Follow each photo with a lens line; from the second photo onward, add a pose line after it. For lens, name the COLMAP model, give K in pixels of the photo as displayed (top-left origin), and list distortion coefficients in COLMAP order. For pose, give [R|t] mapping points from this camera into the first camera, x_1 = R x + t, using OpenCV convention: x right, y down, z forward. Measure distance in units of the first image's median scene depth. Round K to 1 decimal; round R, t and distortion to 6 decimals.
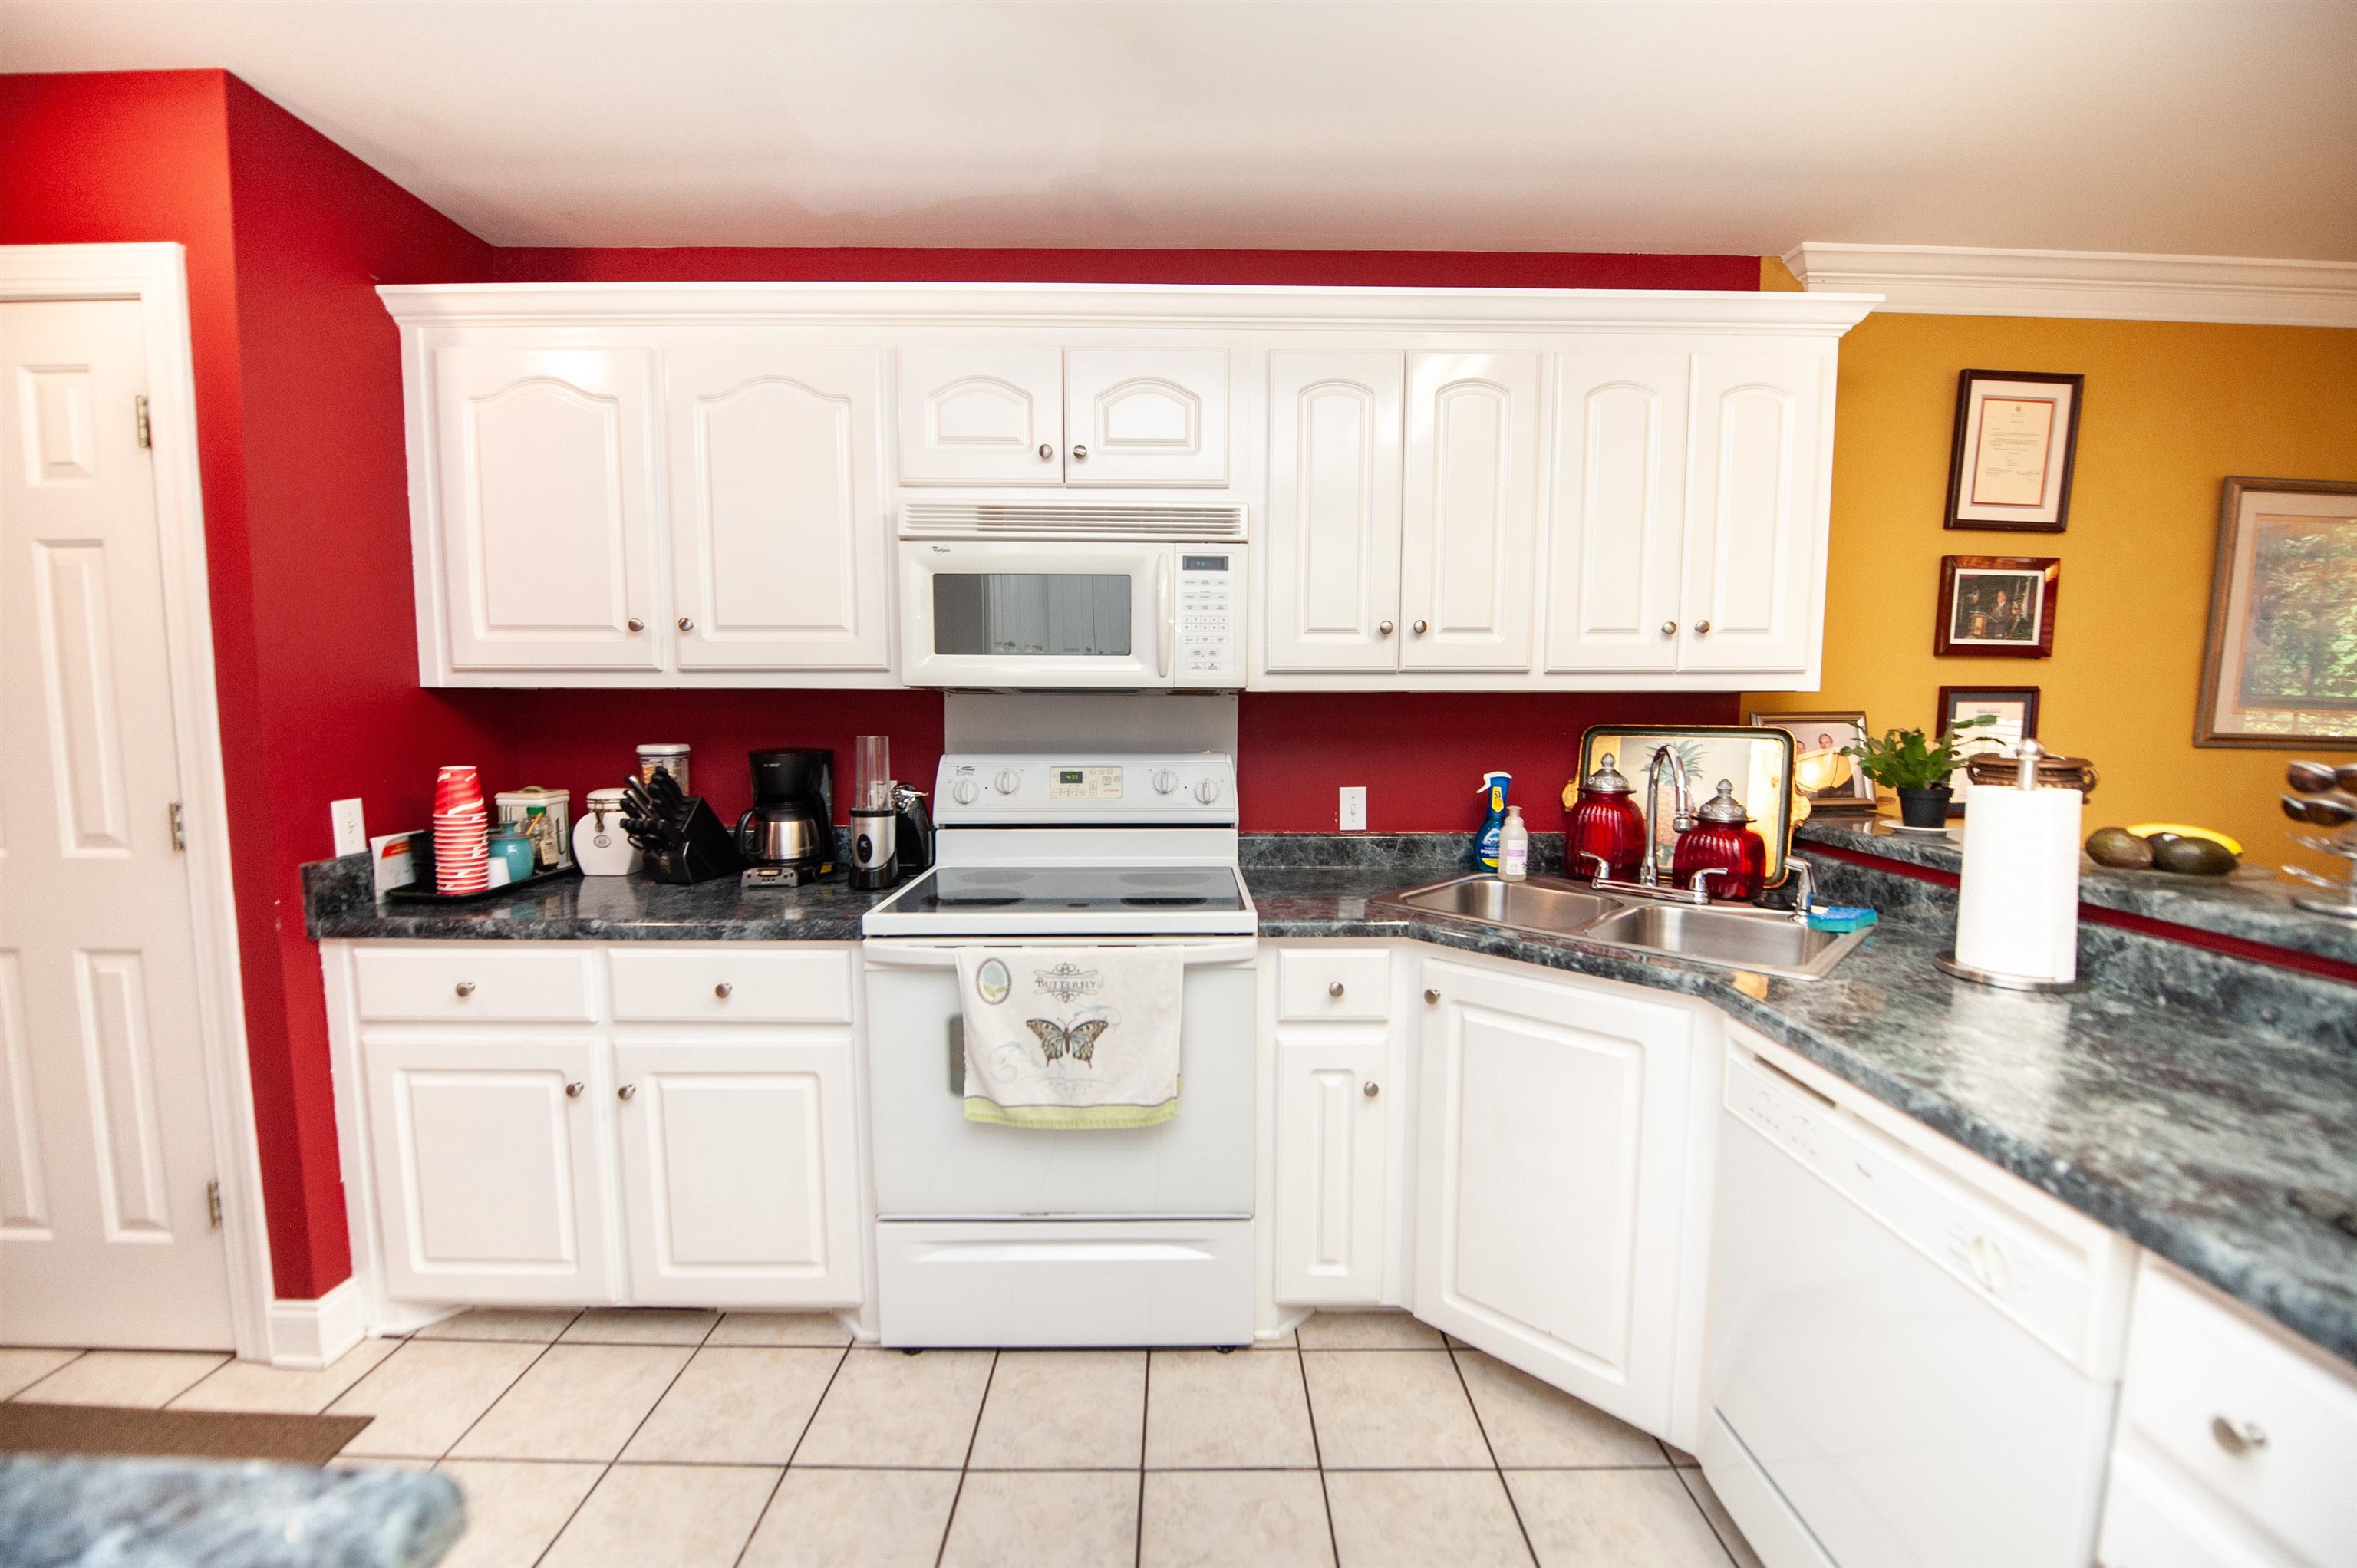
lens RADIAL K [[931.5, 0, 1184.9], [0, 931.5, 789.1], [0, 0, 1]] dist [-0.022917, 0.000029]
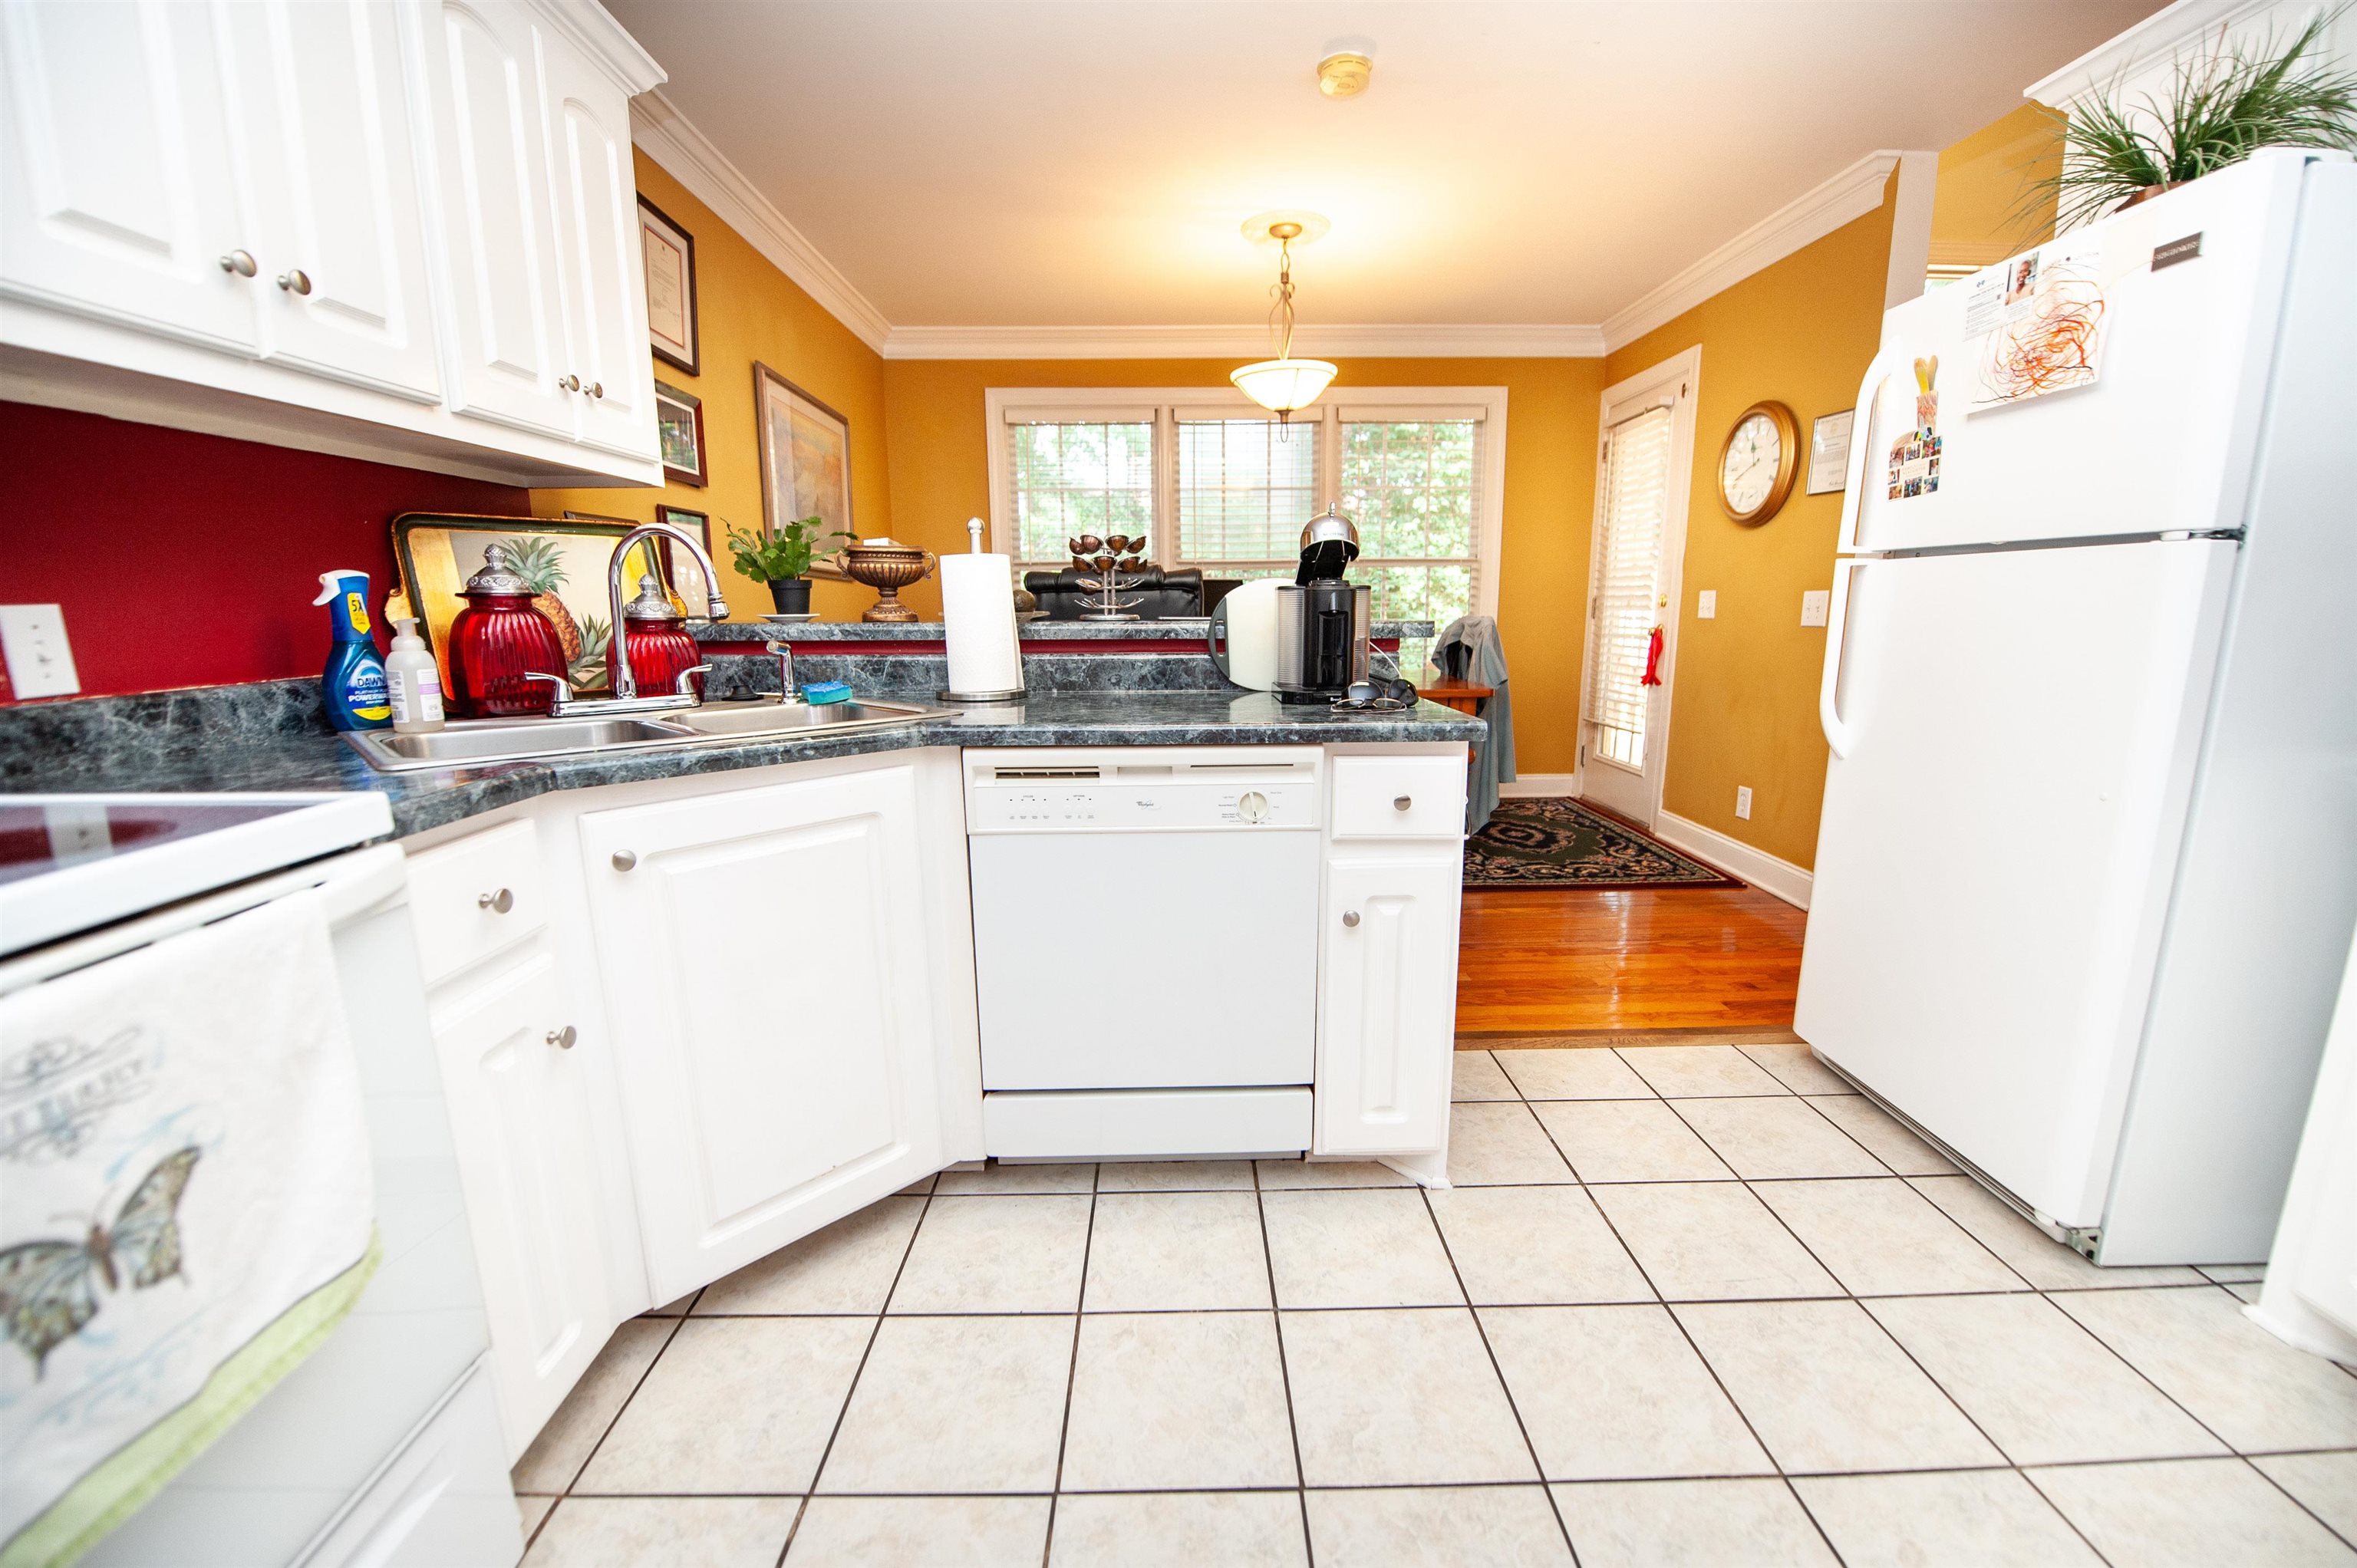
lens RADIAL K [[931.5, 0, 1189.5], [0, 931.5, 787.3], [0, 0, 1]] dist [-0.022917, 0.000029]
pose [[-0.002726, -0.199050, 0.979986, -0.367059], [0.092316, 0.975754, 0.198447, 0.067617], [-0.995726, 0.091010, 0.015715, 0.524565]]
